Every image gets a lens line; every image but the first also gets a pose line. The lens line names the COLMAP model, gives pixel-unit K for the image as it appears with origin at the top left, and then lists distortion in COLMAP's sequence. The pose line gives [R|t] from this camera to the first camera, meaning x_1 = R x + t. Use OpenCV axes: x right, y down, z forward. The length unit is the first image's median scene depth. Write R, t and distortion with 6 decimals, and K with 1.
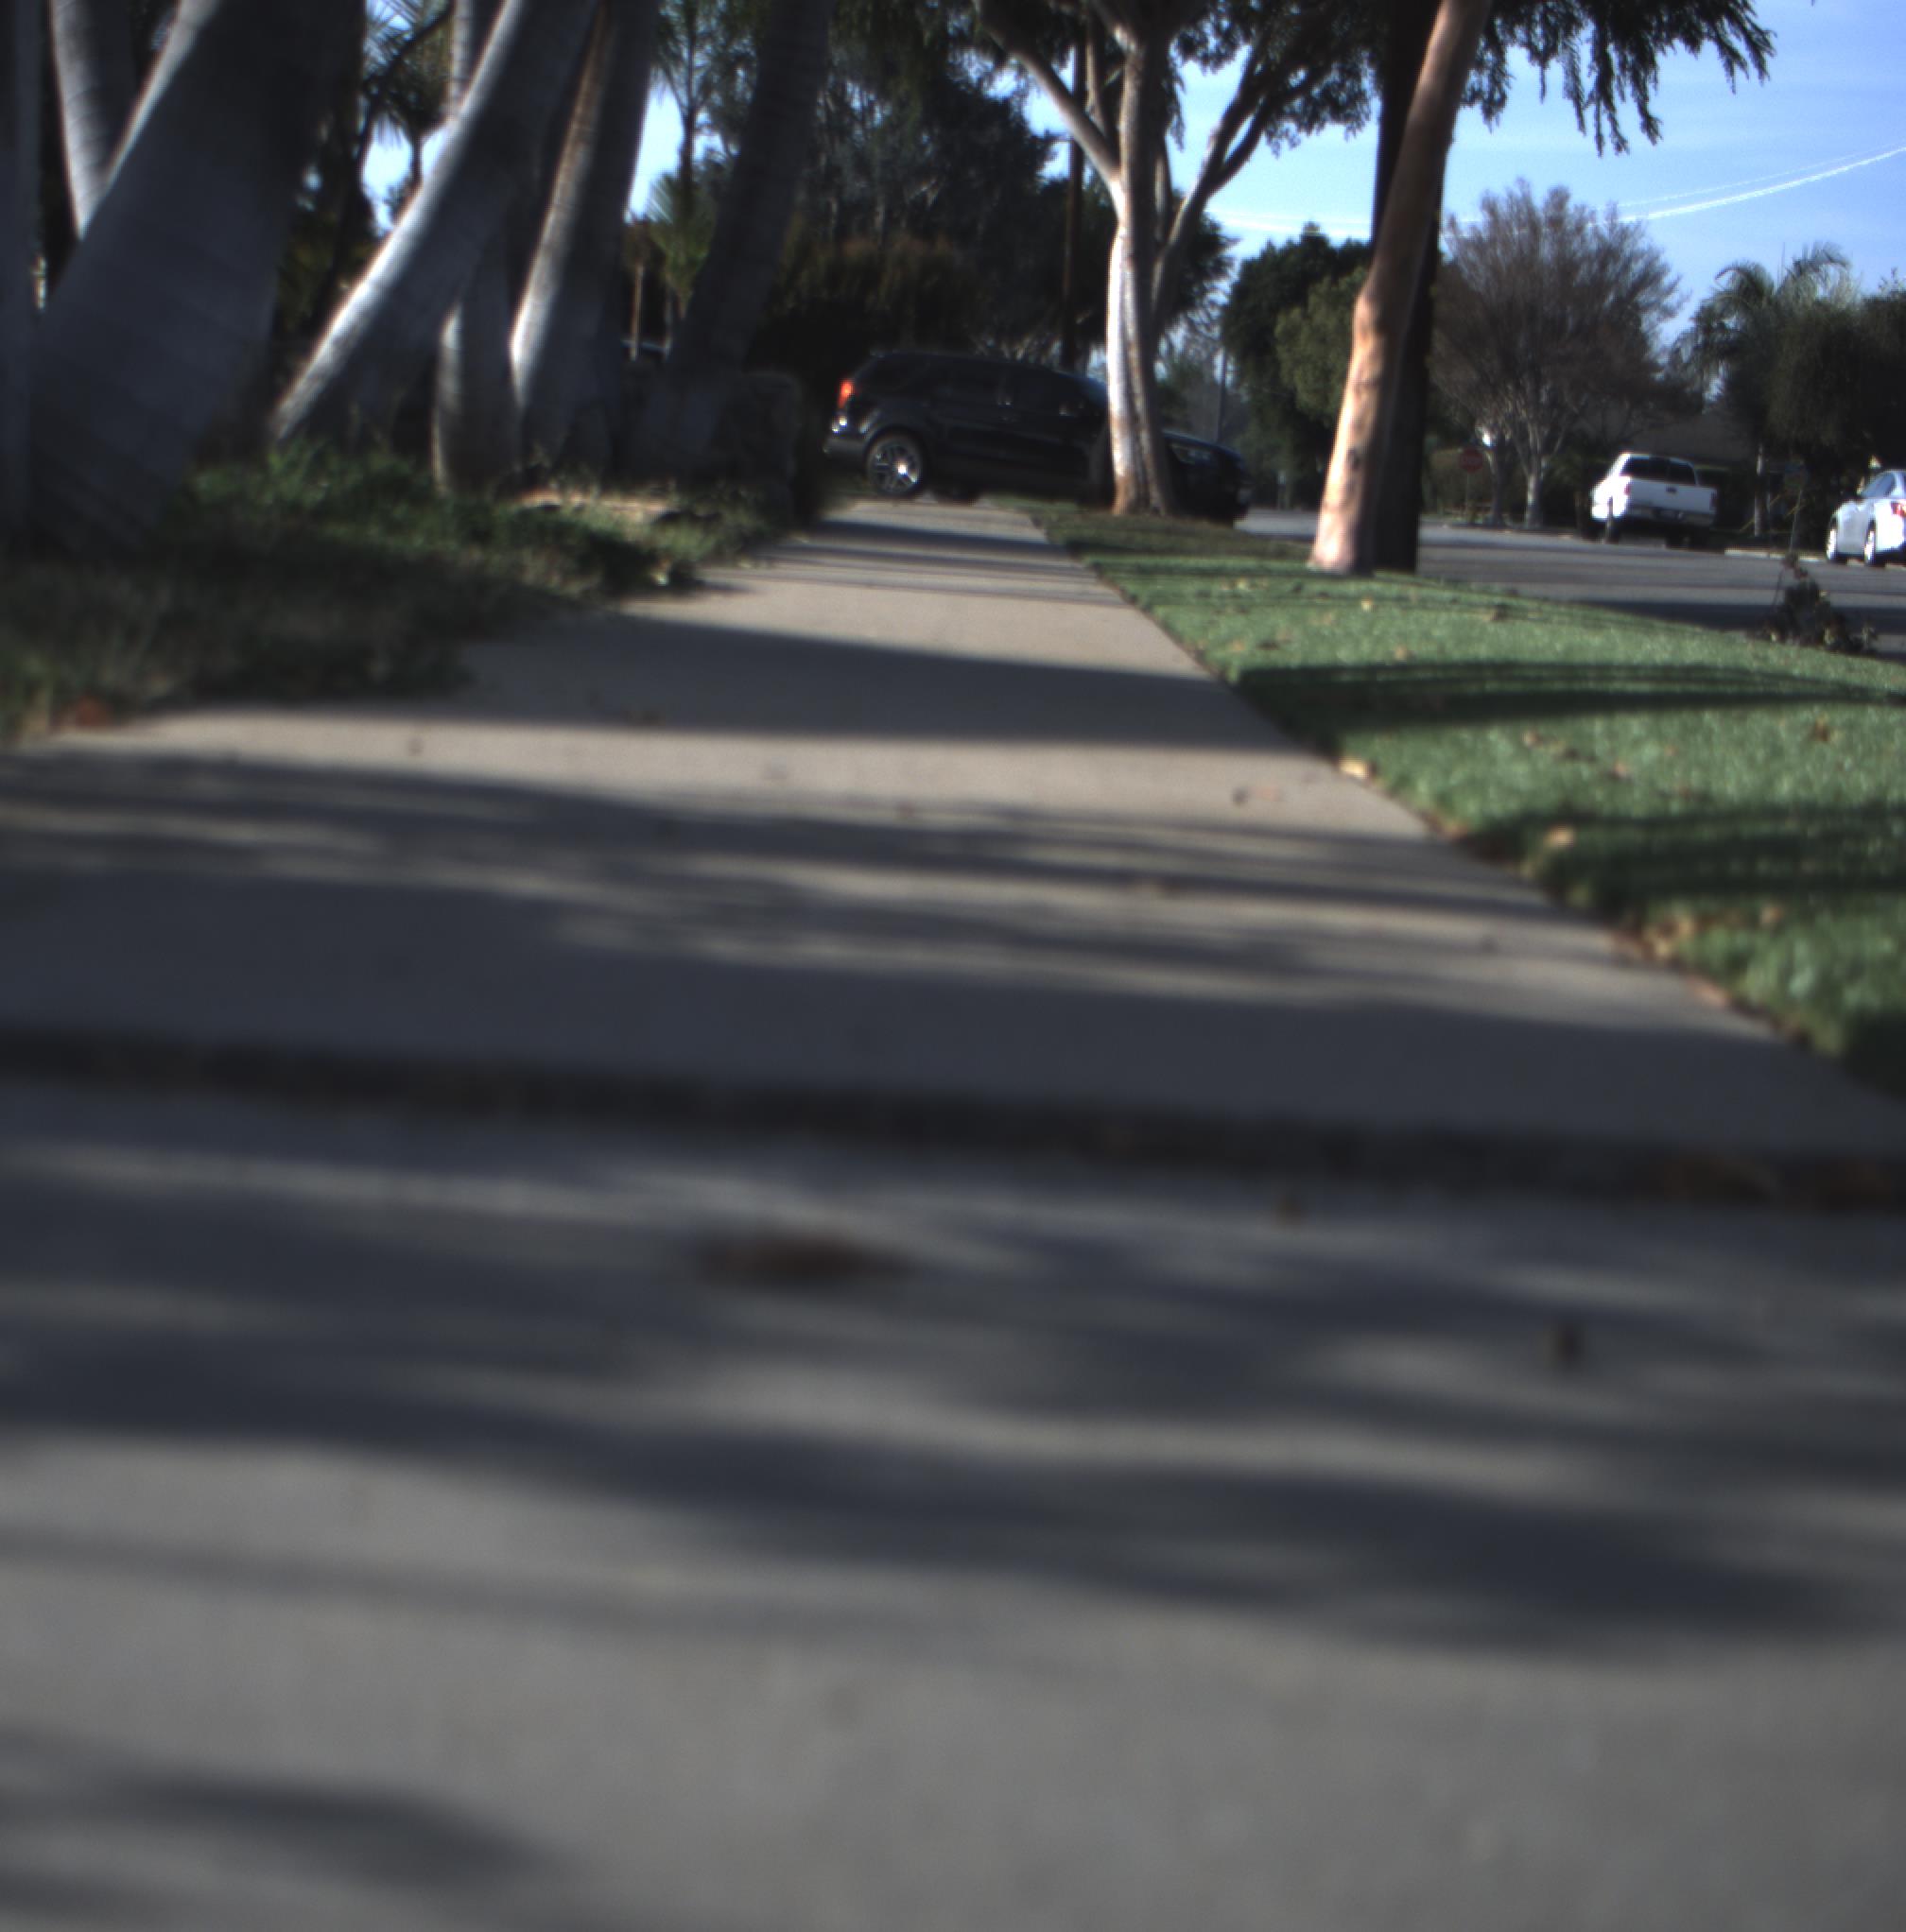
lens RADIAL K [[4472.5, 0, 783.3], [0, 4472.5, 964.0], [0, 0, 1]] dist [-0.107518, 0.548436]
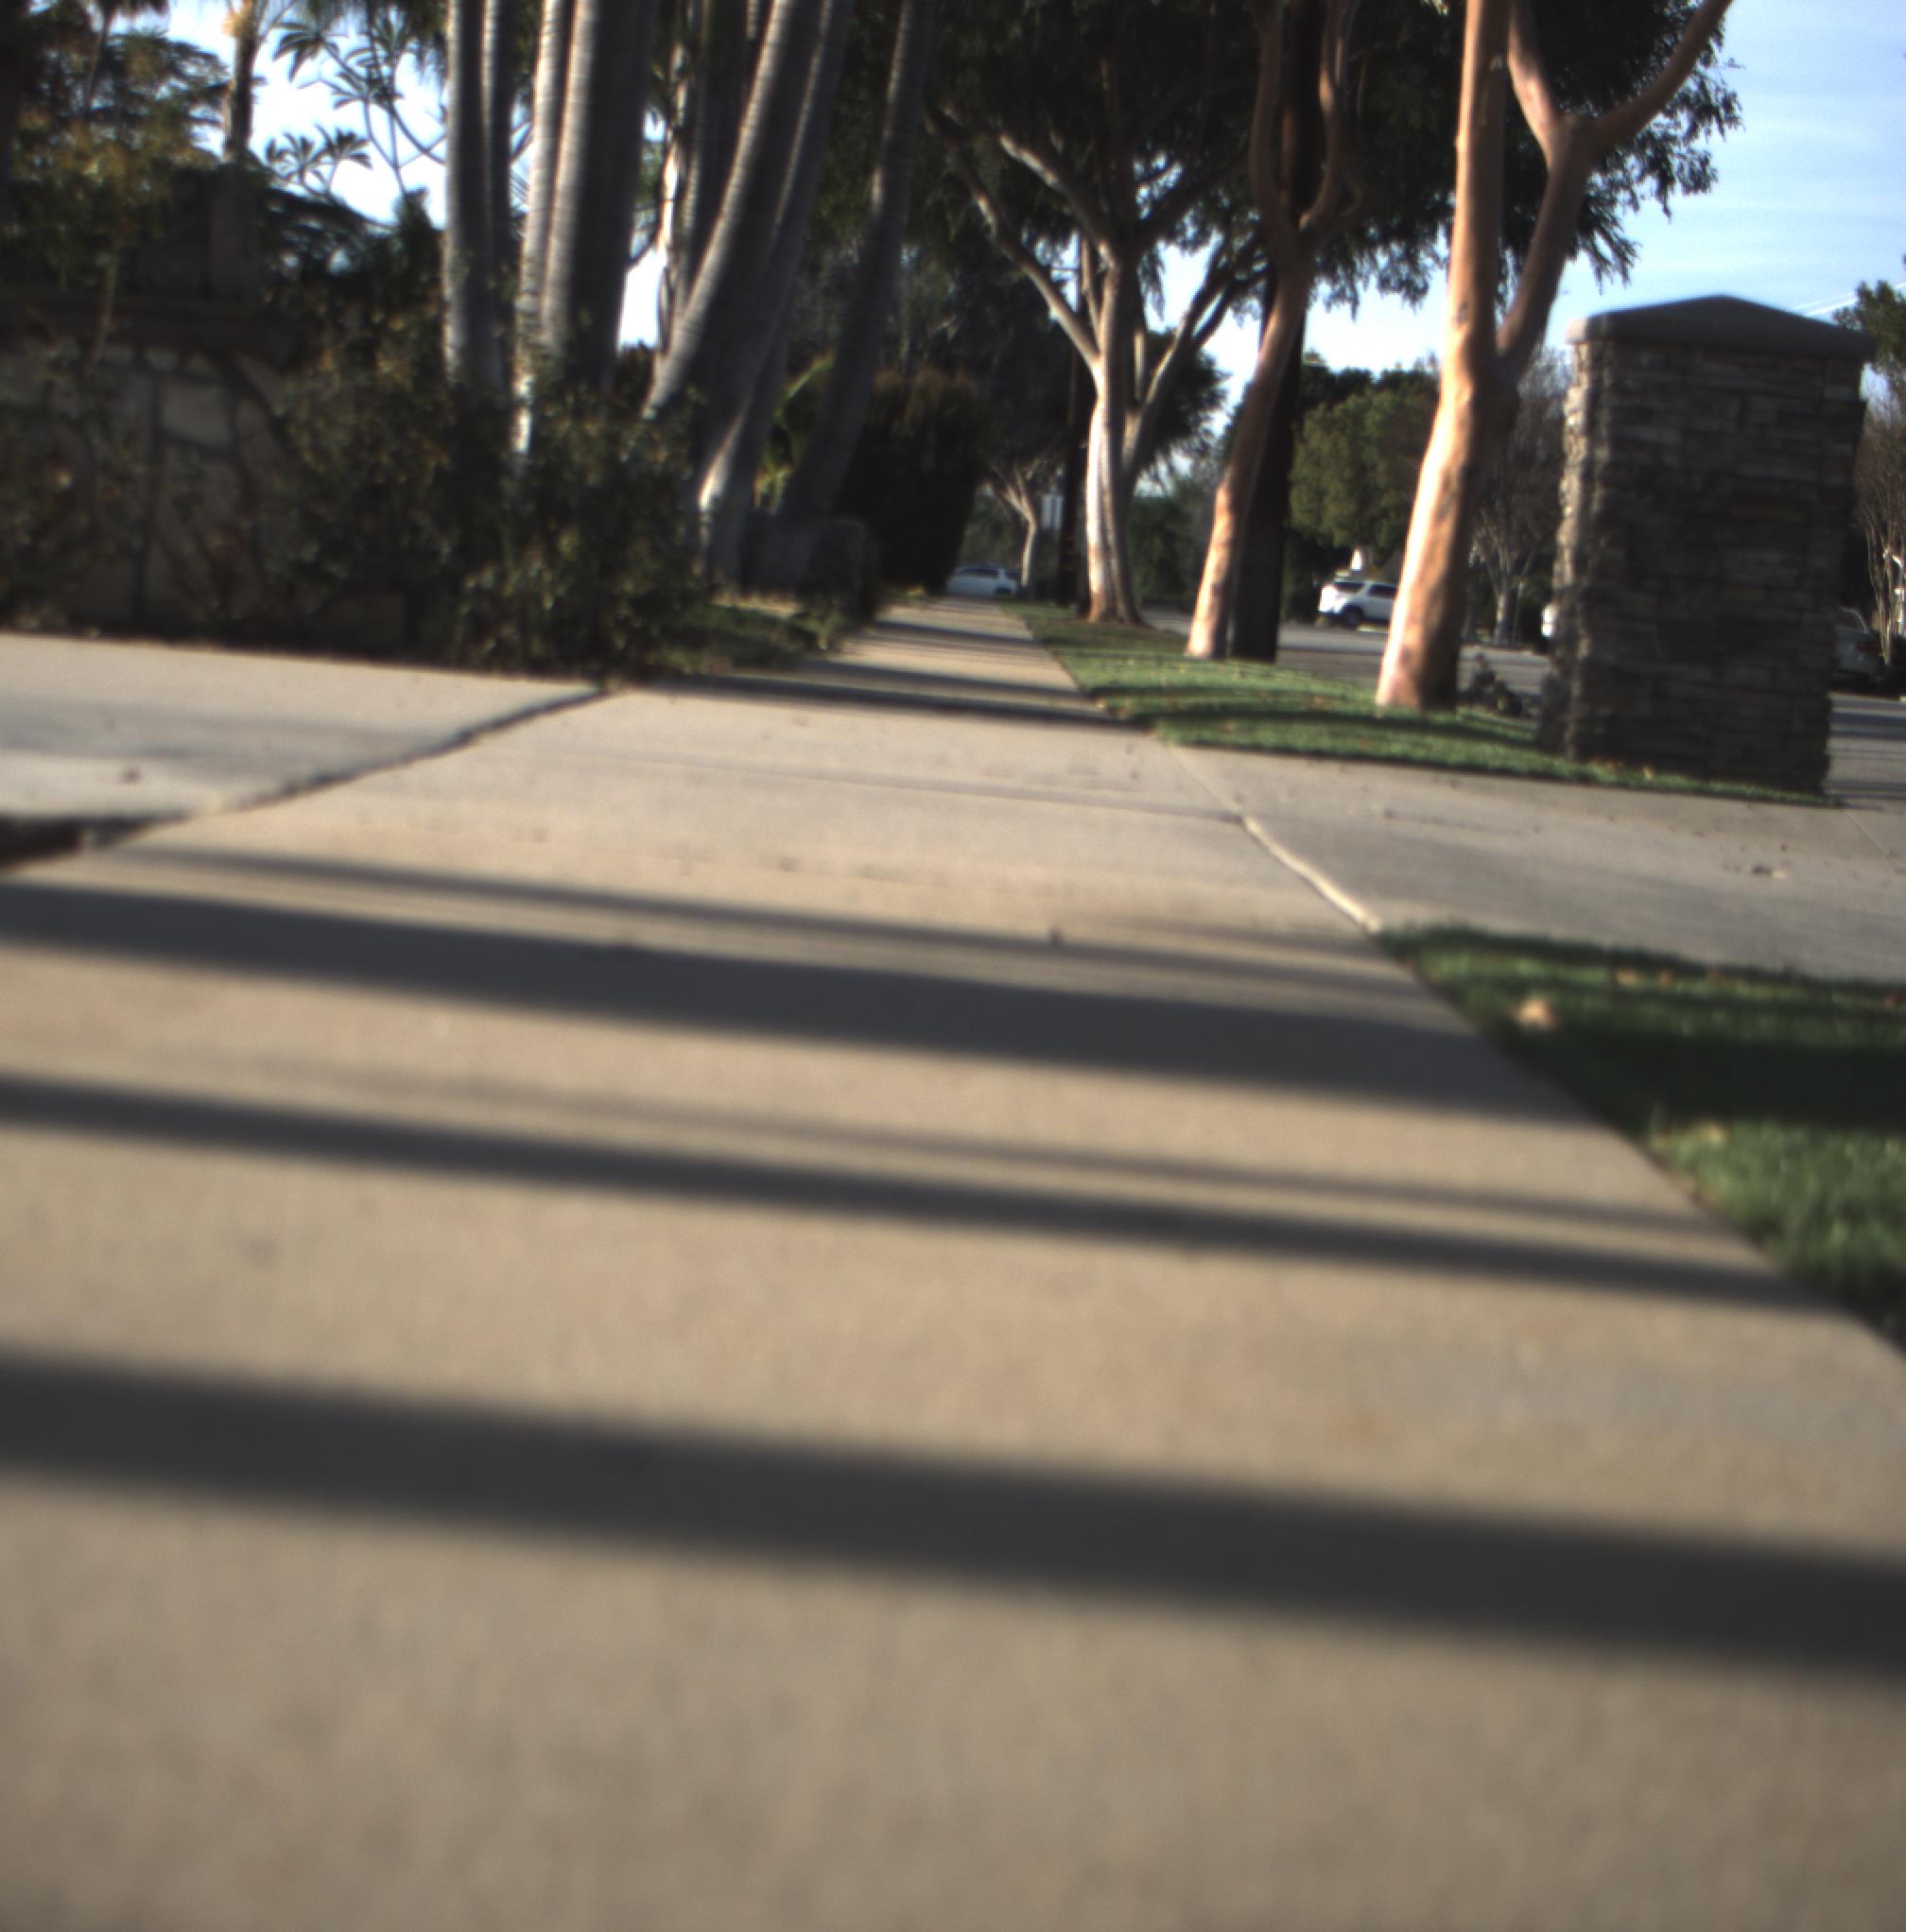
lens RADIAL K [[4476.3, 0, 786.2], [0, 4476.3, 963.3], [0, 0, 1]] dist [-0.122241, 0.748673]
pose [[0.999736, 0.022958, -0.000181, -0.004219], [-0.022957, 0.999479, -0.022697, 0.010840], [-0.000340, 0.022695, 0.999742, -0.106652]]
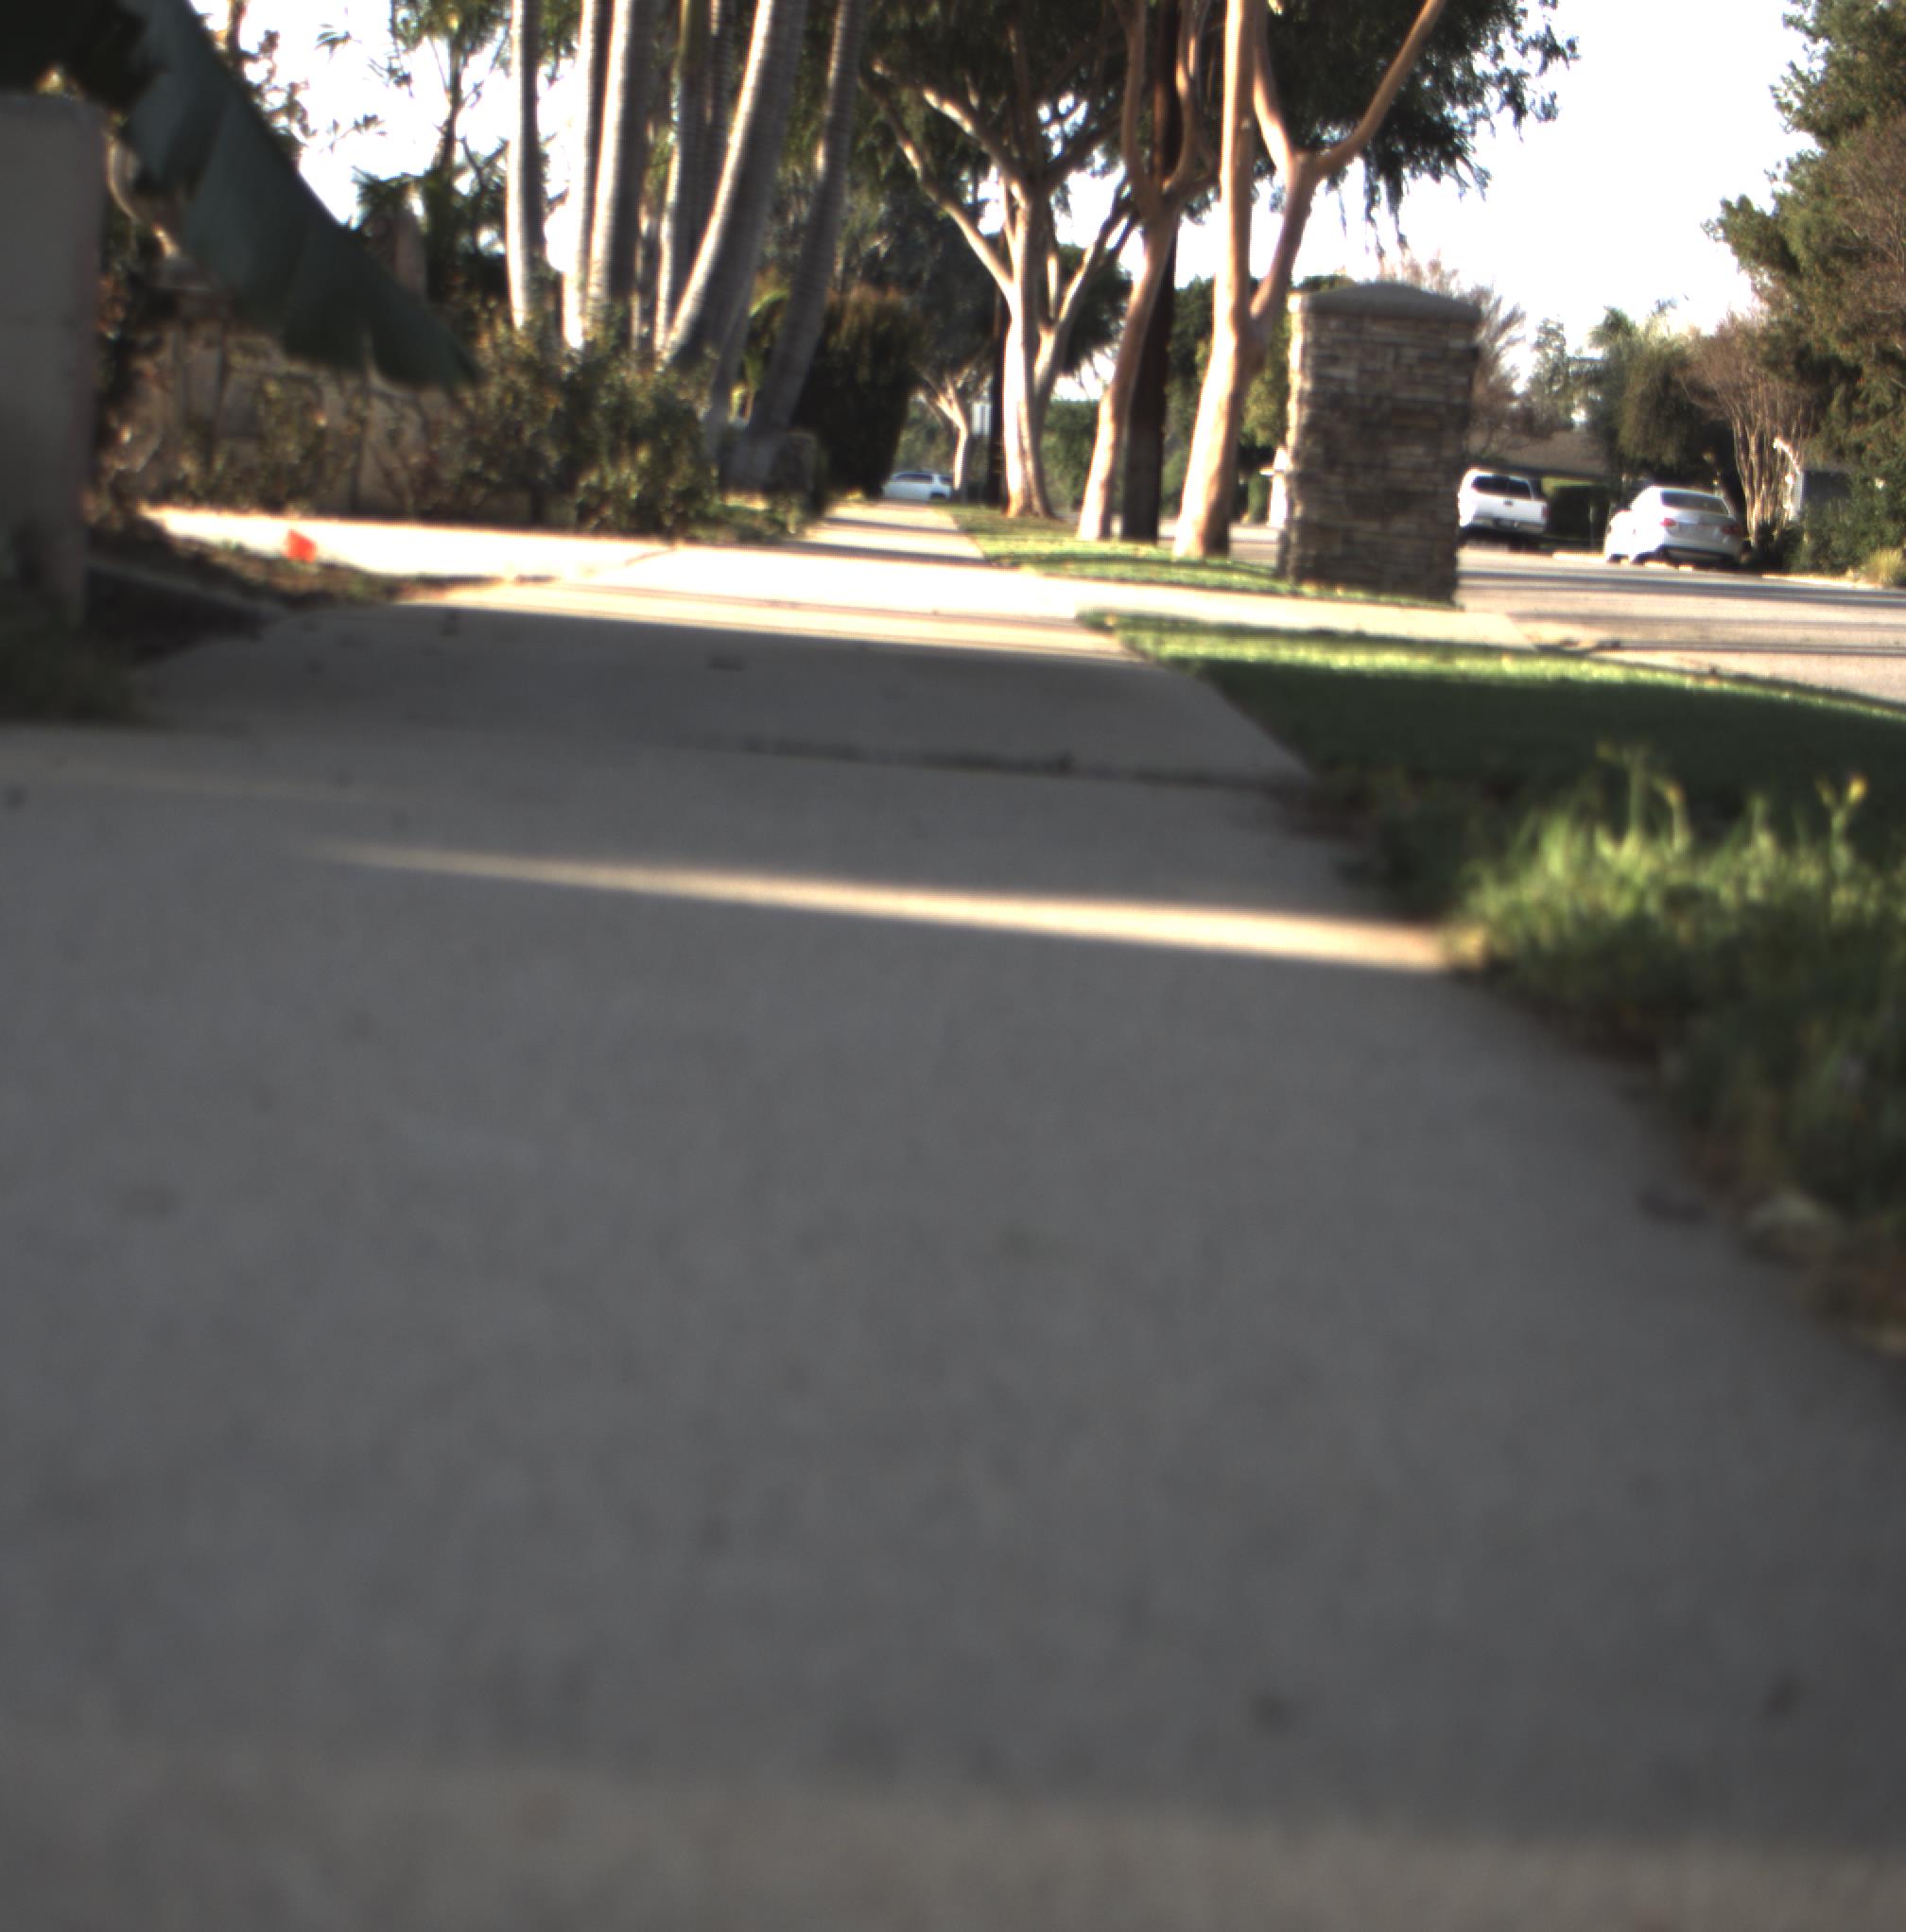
lens RADIAL K [[4478.6, 0, 798.4], [0, 4478.6, 965.6], [0, 0, 1]] dist [-0.124648, 0.843046]
pose [[0.999881, 0.002438, 0.015252, -0.006669], [-0.002404, 0.999995, -0.002218, 0.018724], [-0.015257, 0.002181, 0.999881, -0.174238]]
